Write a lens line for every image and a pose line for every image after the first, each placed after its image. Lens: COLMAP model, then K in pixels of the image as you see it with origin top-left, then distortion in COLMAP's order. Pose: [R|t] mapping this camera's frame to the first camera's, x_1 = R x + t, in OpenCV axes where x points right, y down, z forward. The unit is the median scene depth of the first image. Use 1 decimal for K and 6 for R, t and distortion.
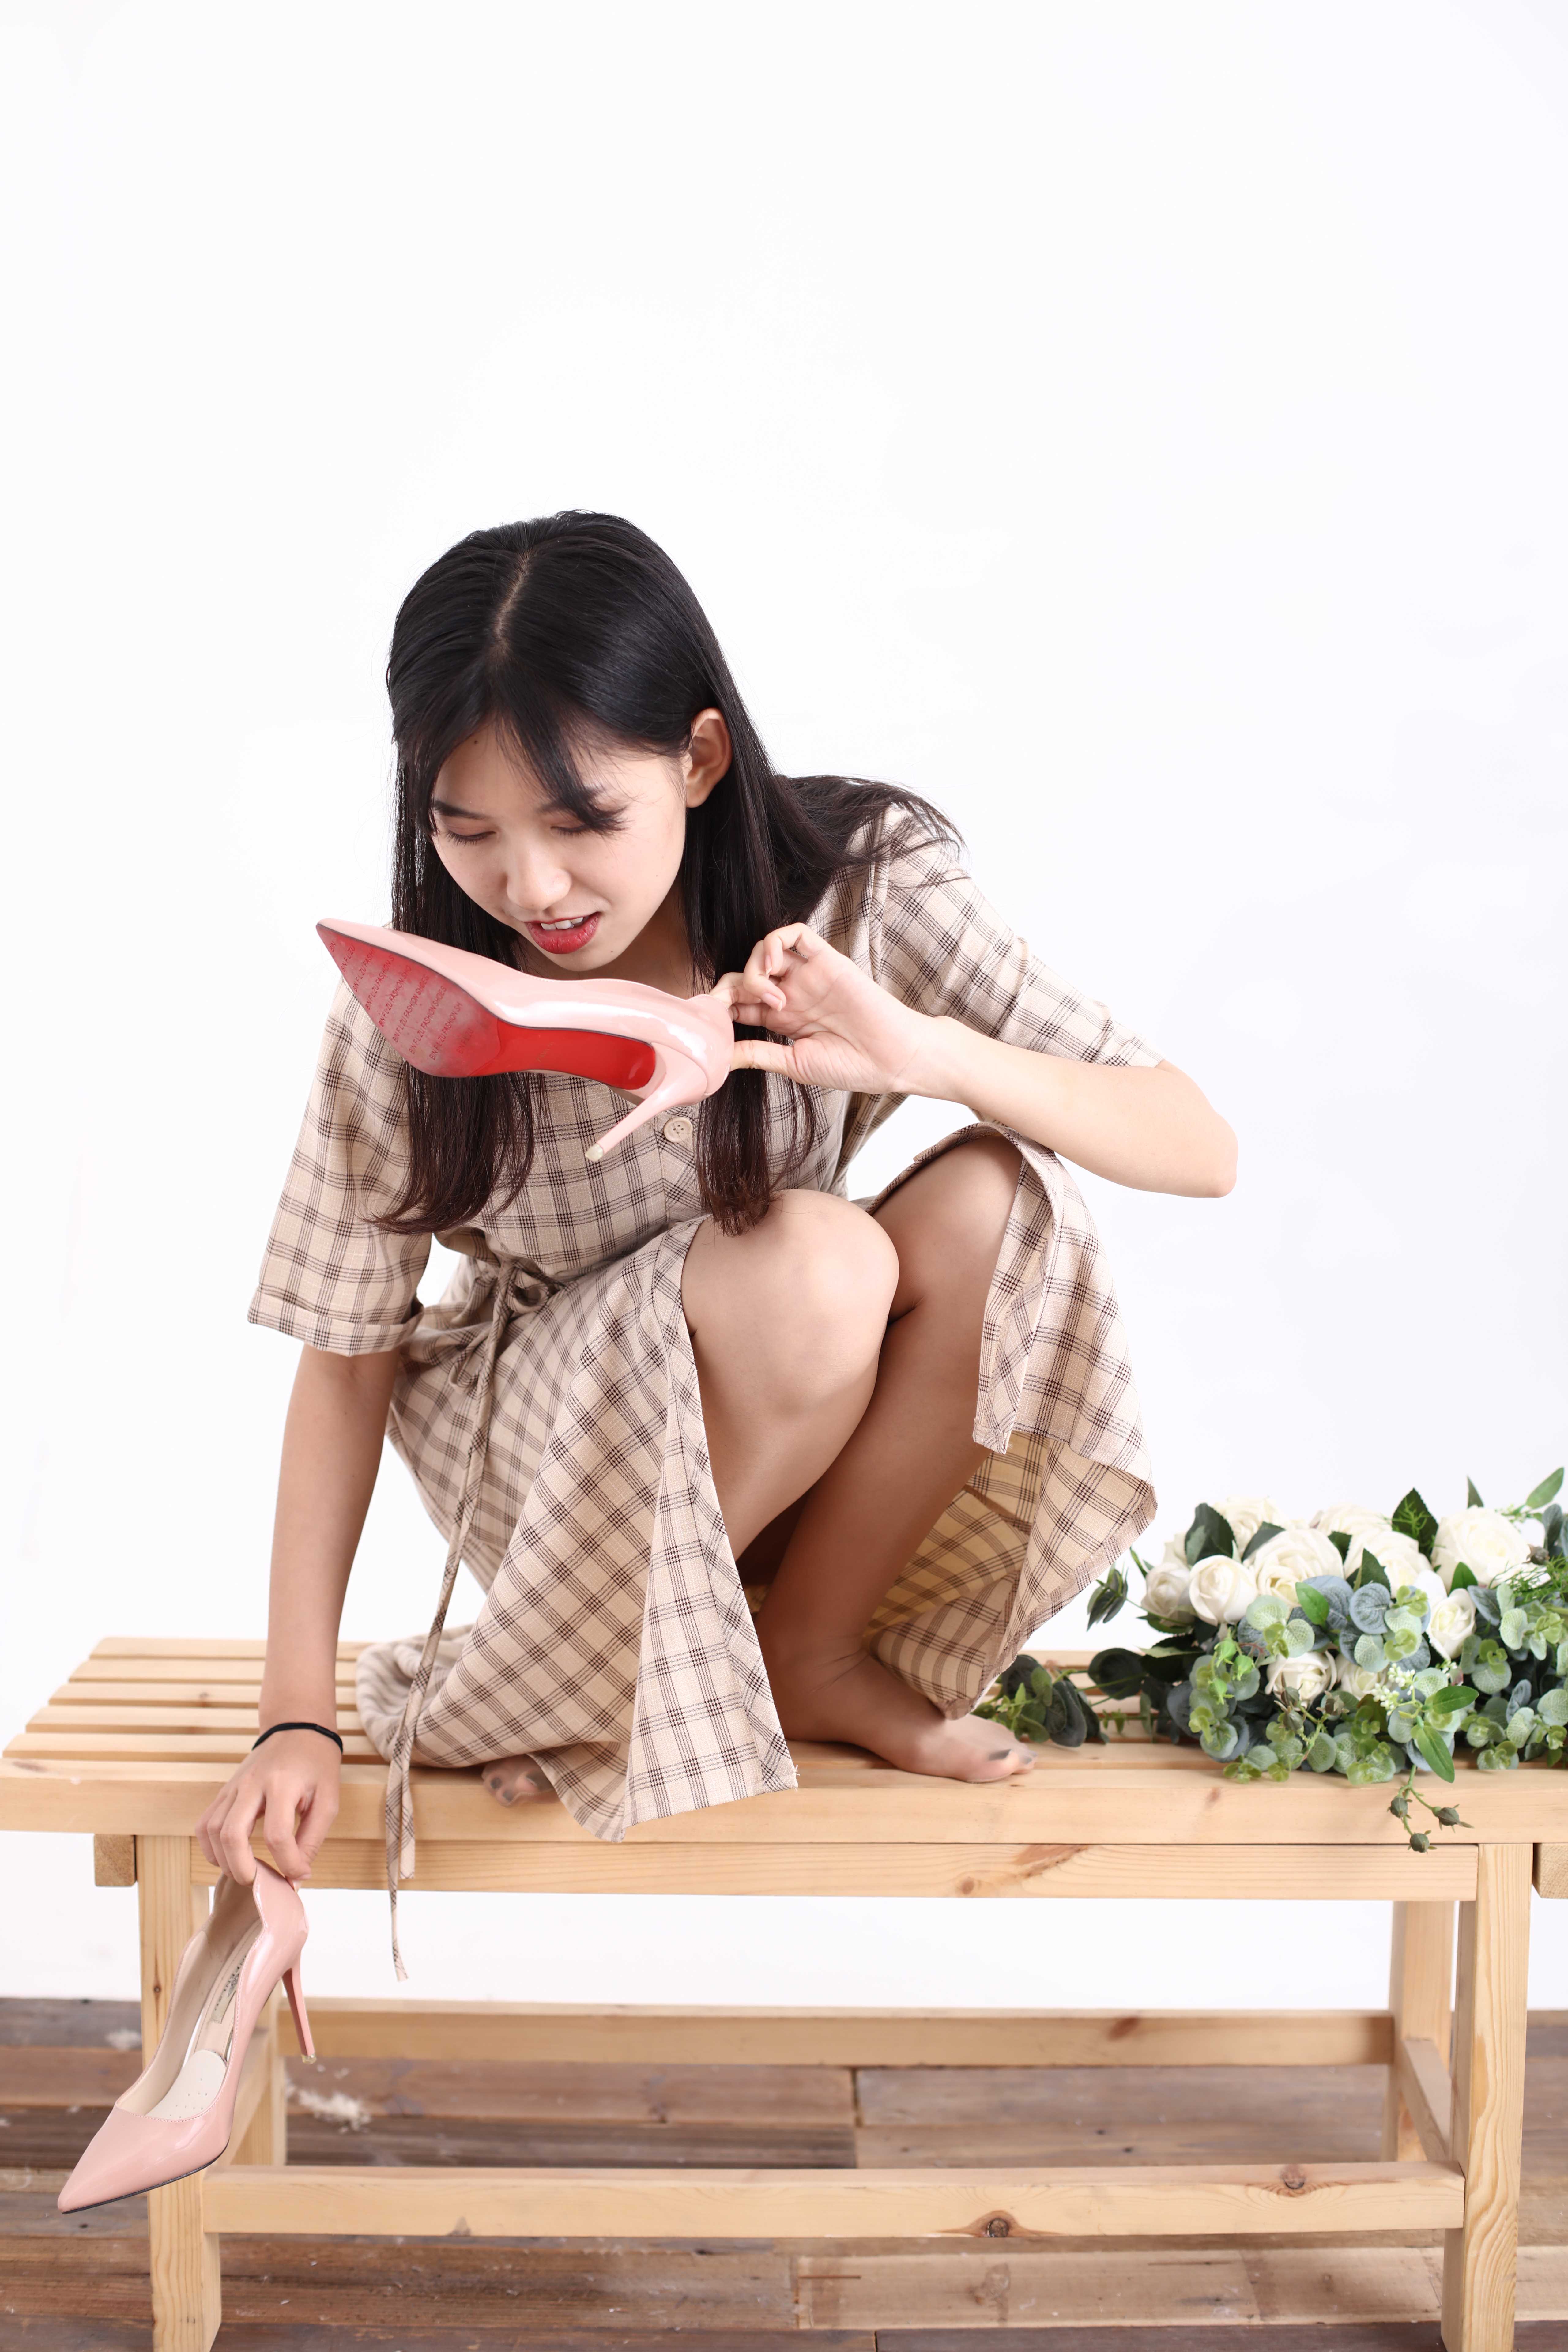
lens RADIAL K [[3509.7, 0, 786.0], [0, 3509.7, 1170.8], [0, 0, 1]] dist [-0.127161, 0.000000]
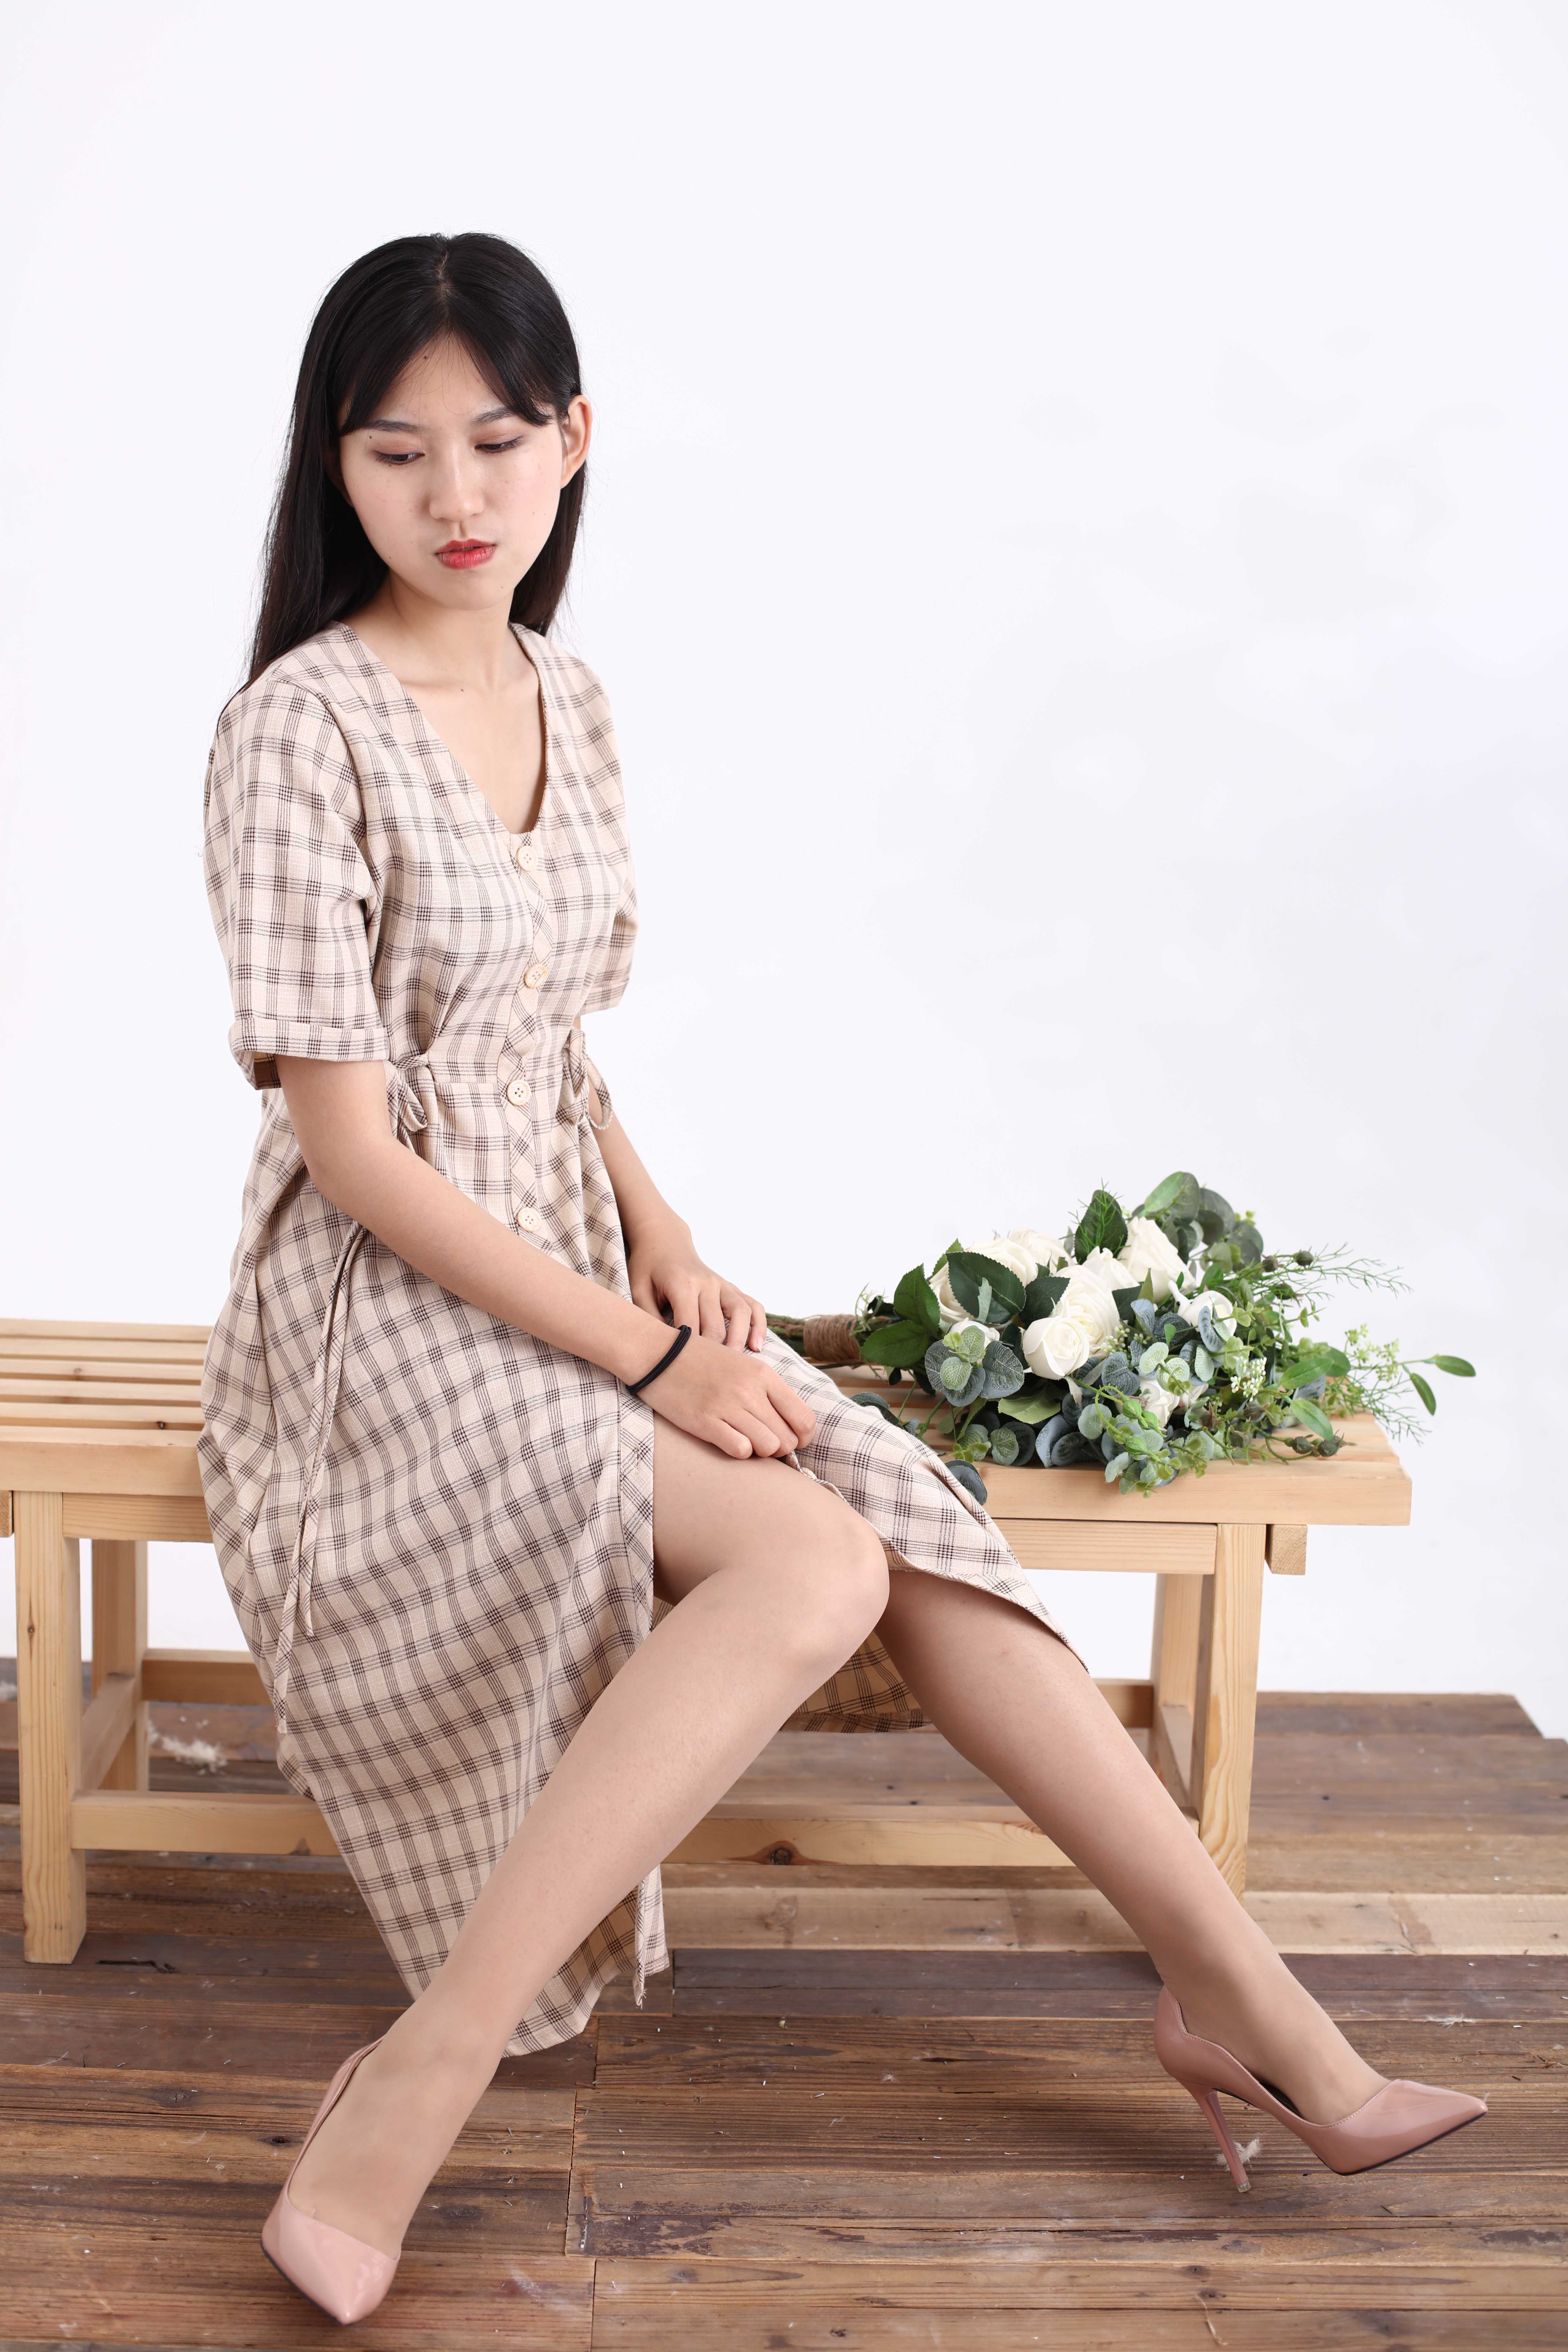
lens RADIAL K [[3509.7, 0, 789.6], [0, 3509.7, 1235.2], [0, 0, 1]] dist [-0.127161, 0.000000]
pose [[0.999276, 0.022063, 0.030983, 0.022518], [-0.024786, 0.995593, 0.090448, 0.002853], [-0.028851, -0.091151, 0.995419, -0.098334]]
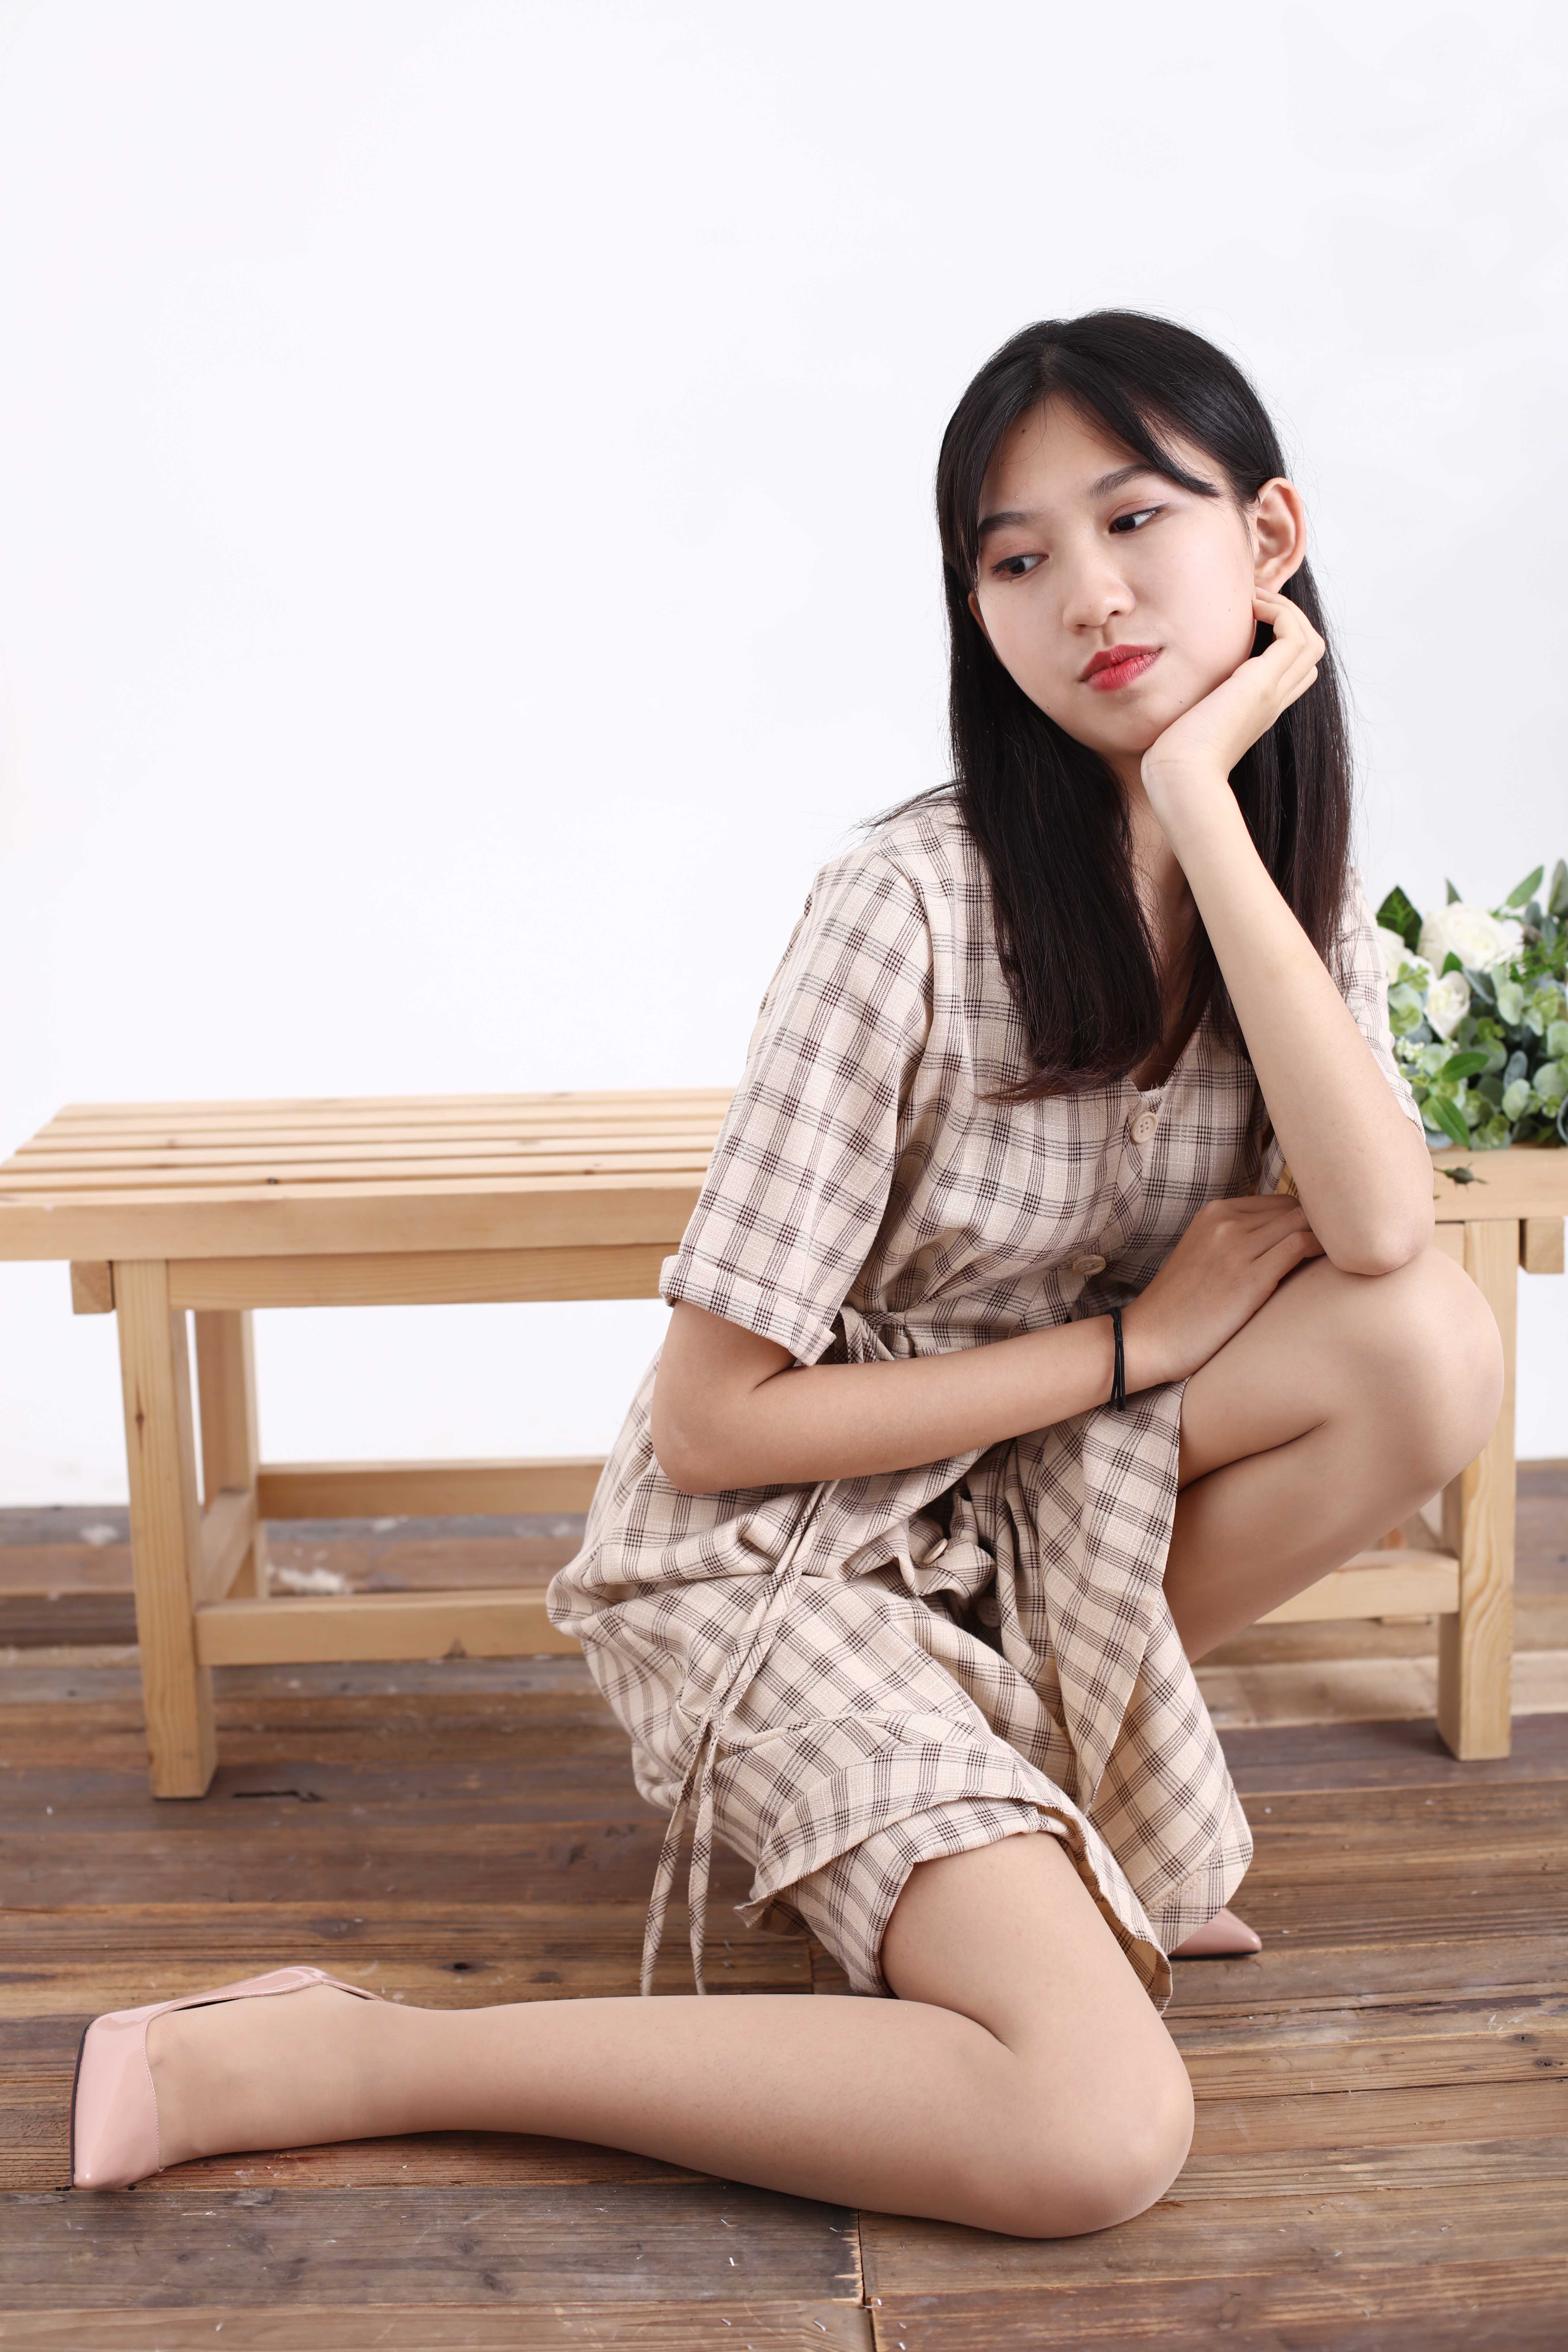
lens RADIAL K [[3509.7, 0, 785.1], [0, 3509.7, 1213.8], [0, 0, 1]] dist [-0.127161, 0.000000]
pose [[0.999019, -0.036467, 0.025110, -0.018796], [0.033911, 0.994839, 0.095632, 0.081464], [-0.028467, -0.094686, 0.995100, 0.008486]]
